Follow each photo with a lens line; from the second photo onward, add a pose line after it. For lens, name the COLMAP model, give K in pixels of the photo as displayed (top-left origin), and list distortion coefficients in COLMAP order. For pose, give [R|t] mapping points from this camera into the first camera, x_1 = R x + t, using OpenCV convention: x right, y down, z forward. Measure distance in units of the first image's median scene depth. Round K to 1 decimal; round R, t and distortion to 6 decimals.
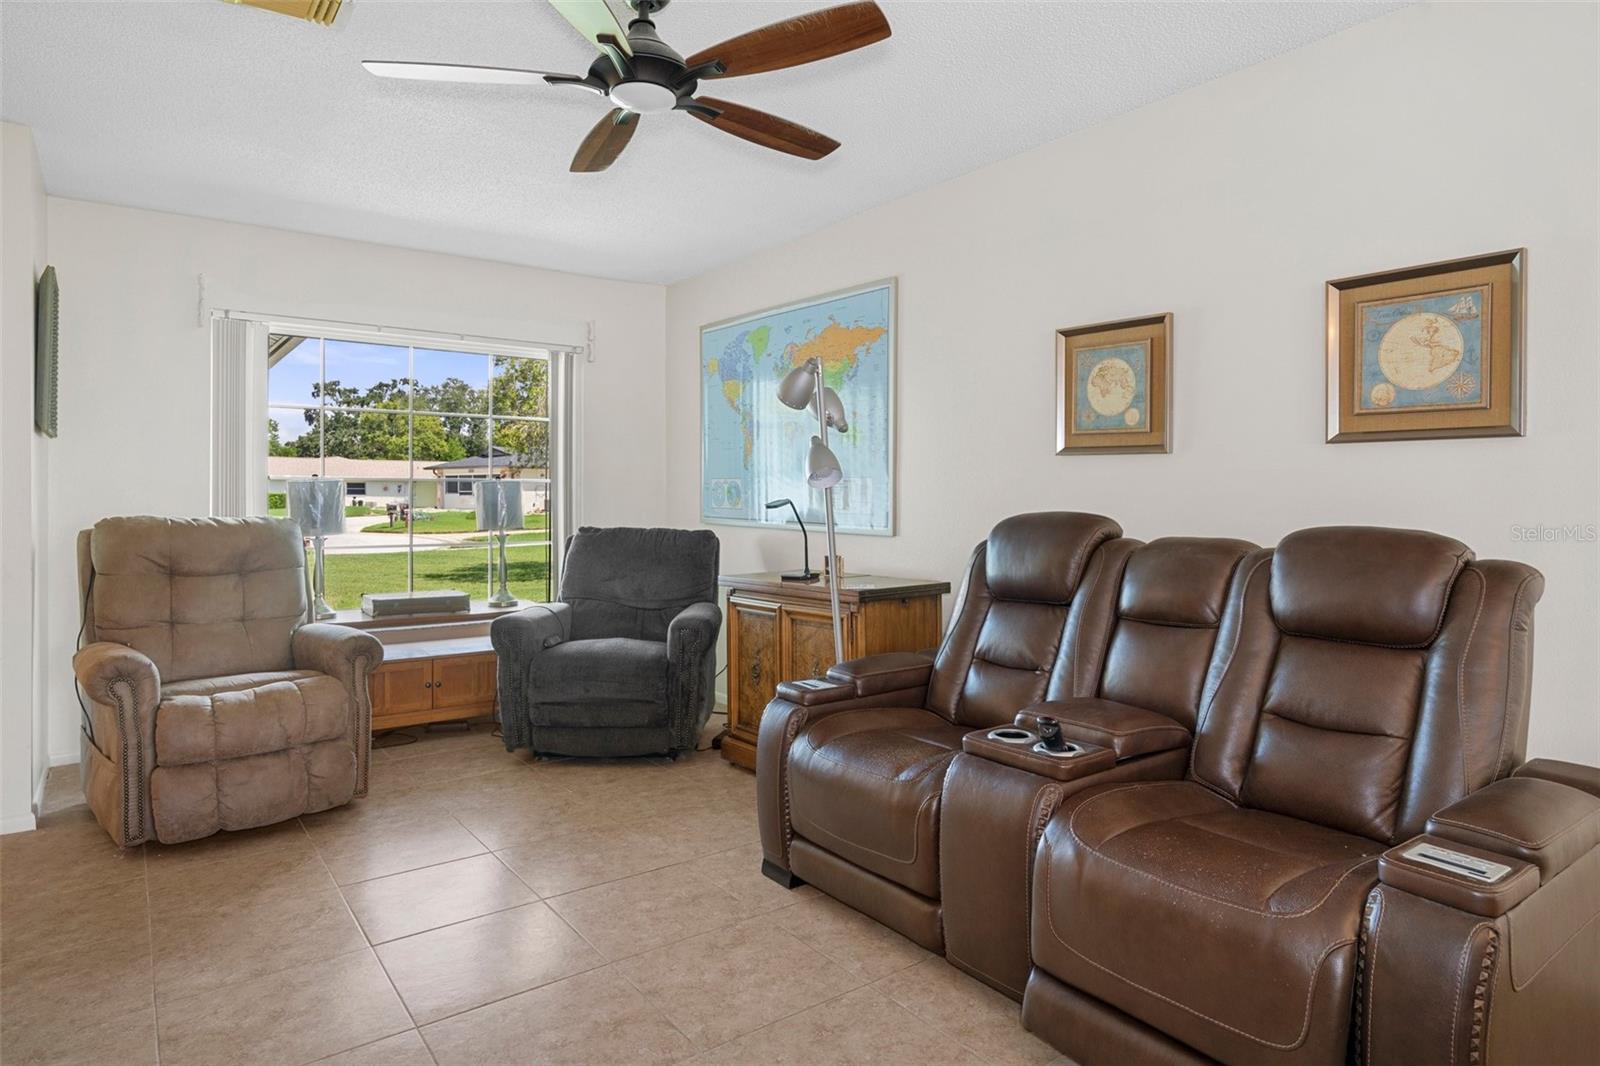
lens RADIAL K [[946.2, 0, 837.4], [0, 946.2, 504.6], [0, 0, 1]] dist [0.006102, 0.000330]
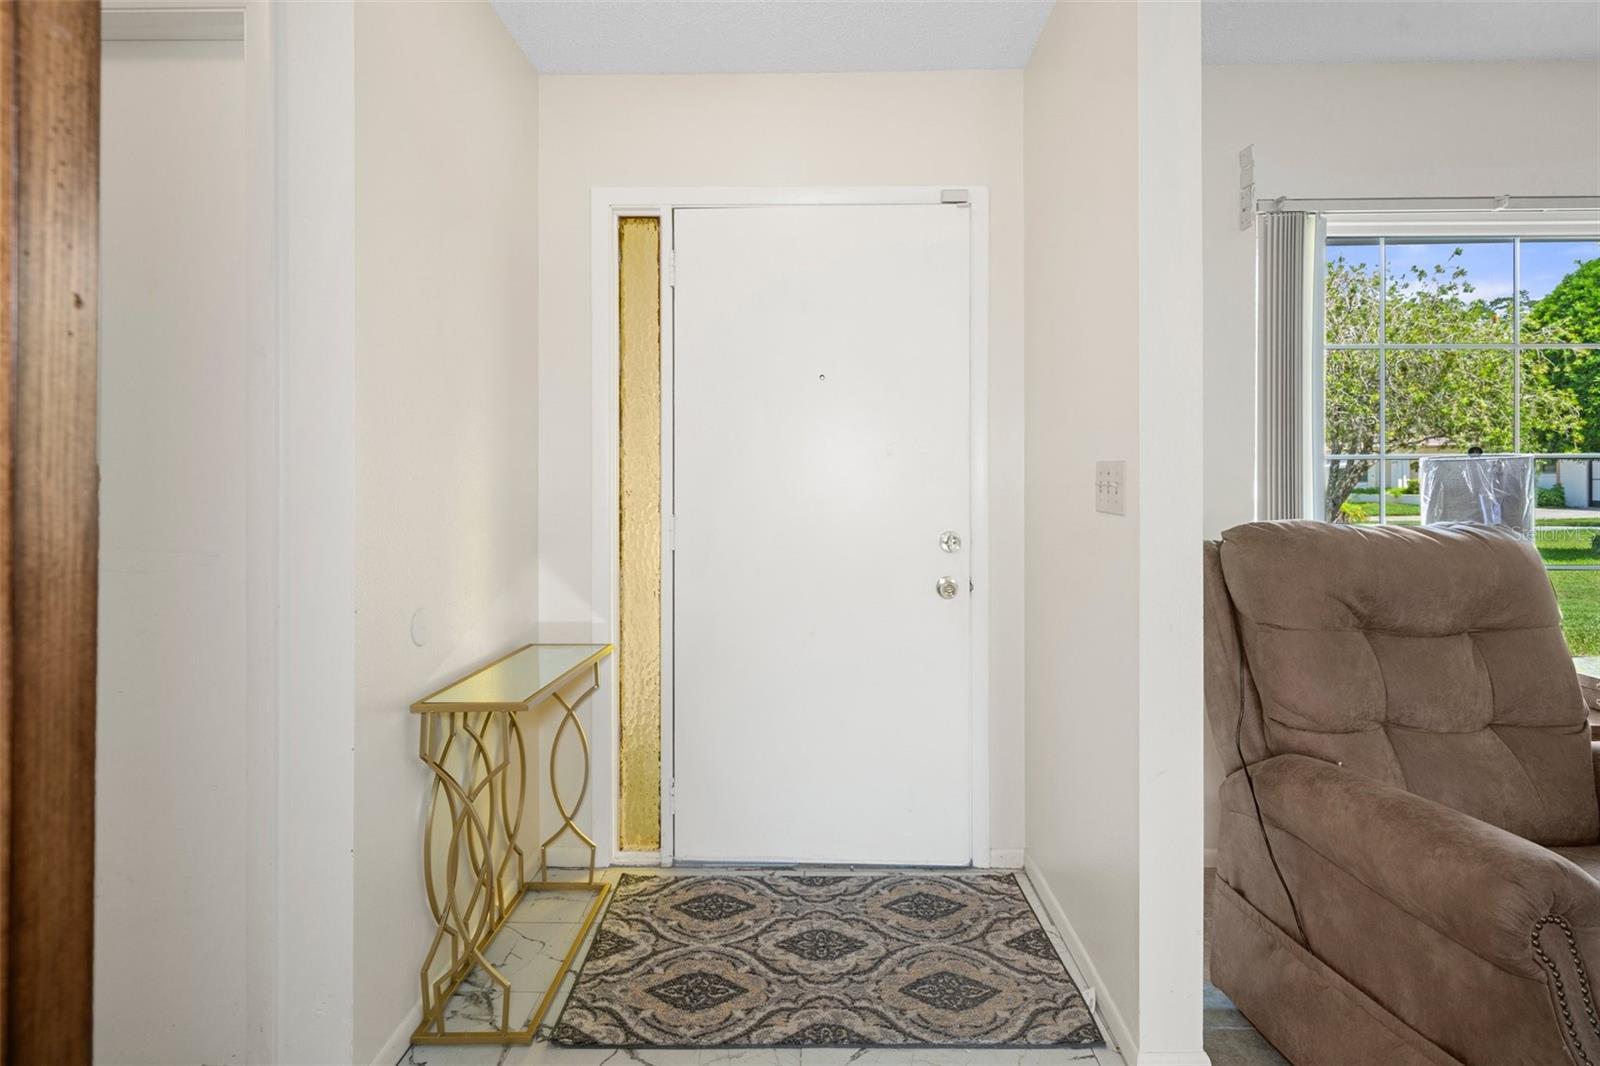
lens RADIAL K [[839.7, 0, 798.9], [0, 839.7, 487.3], [0, 0, 1]] dist [0.004750, -0.000018]
pose [[0.788529, -0.006620, -0.614962, -0.686767], [0.001617, 0.999961, -0.008691, -0.004768], [0.614996, 0.005859, 0.788509, 0.433774]]
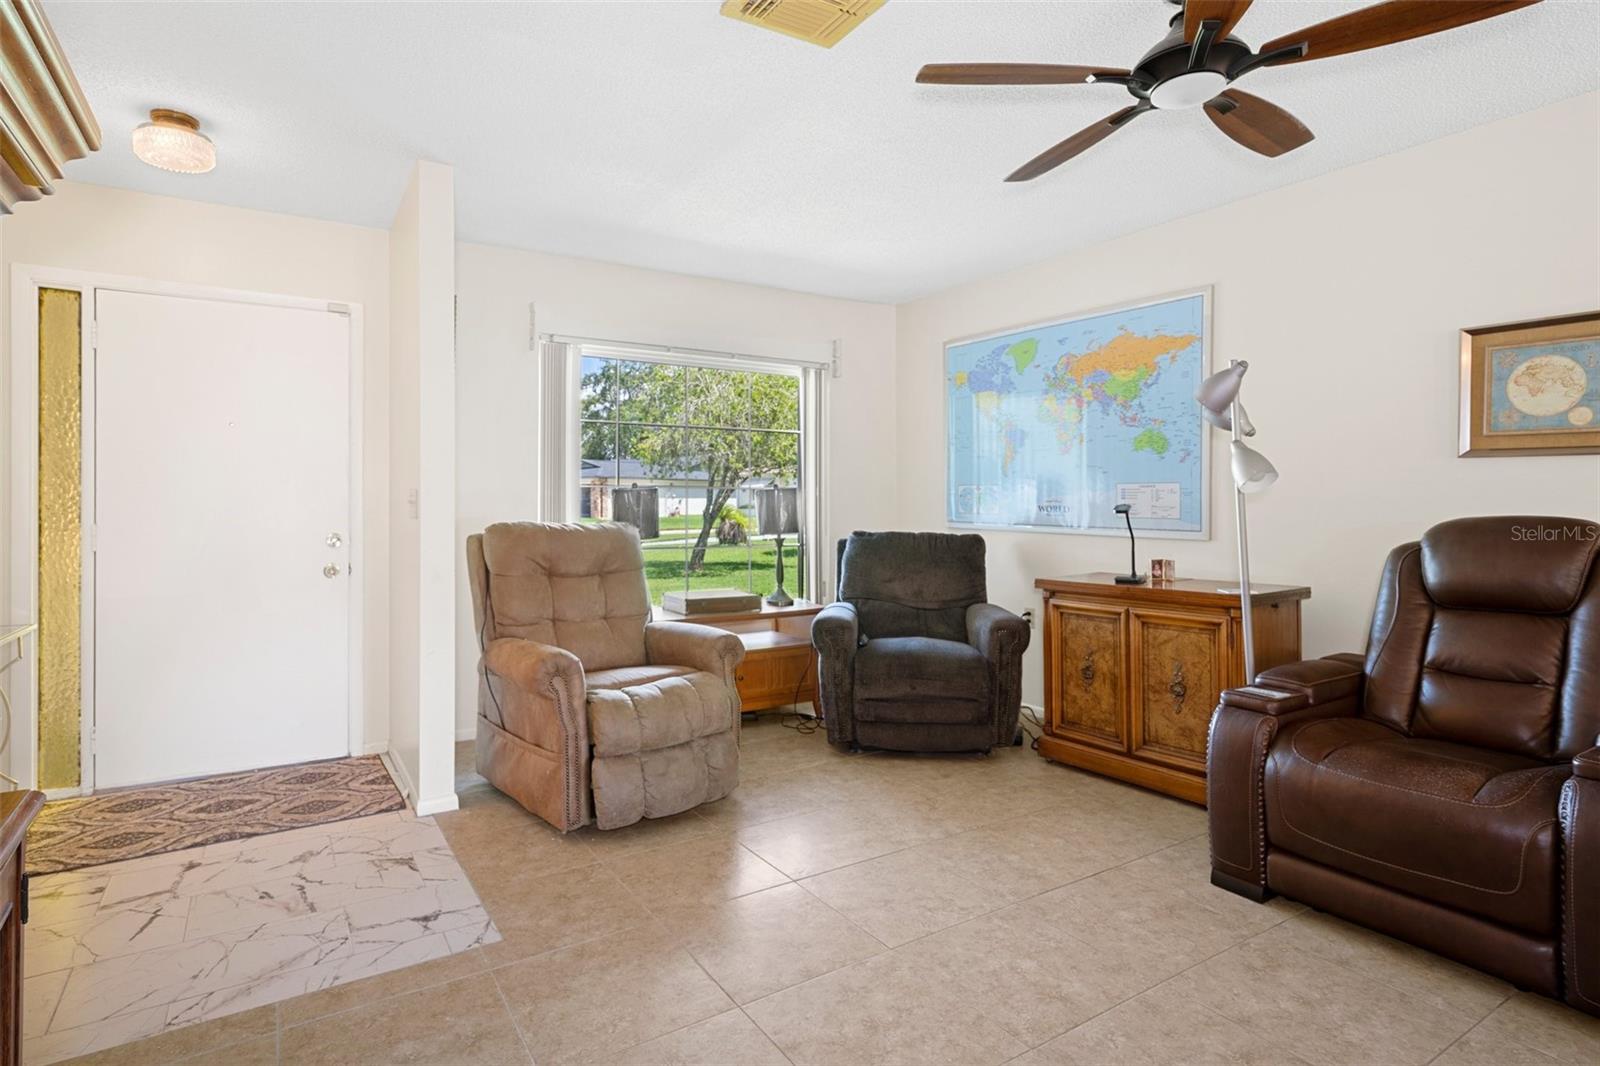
lens RADIAL K [[839.7, 0, 775.2], [0, 839.7, 506.4], [0, 0, 1]] dist [0.004750, -0.000018]
pose [[0.995412, -0.003465, -0.095624, -0.365646], [0.003045, 0.999985, -0.004541, -0.000341], [0.095638, 0.004229, 0.995407, 0.068797]]
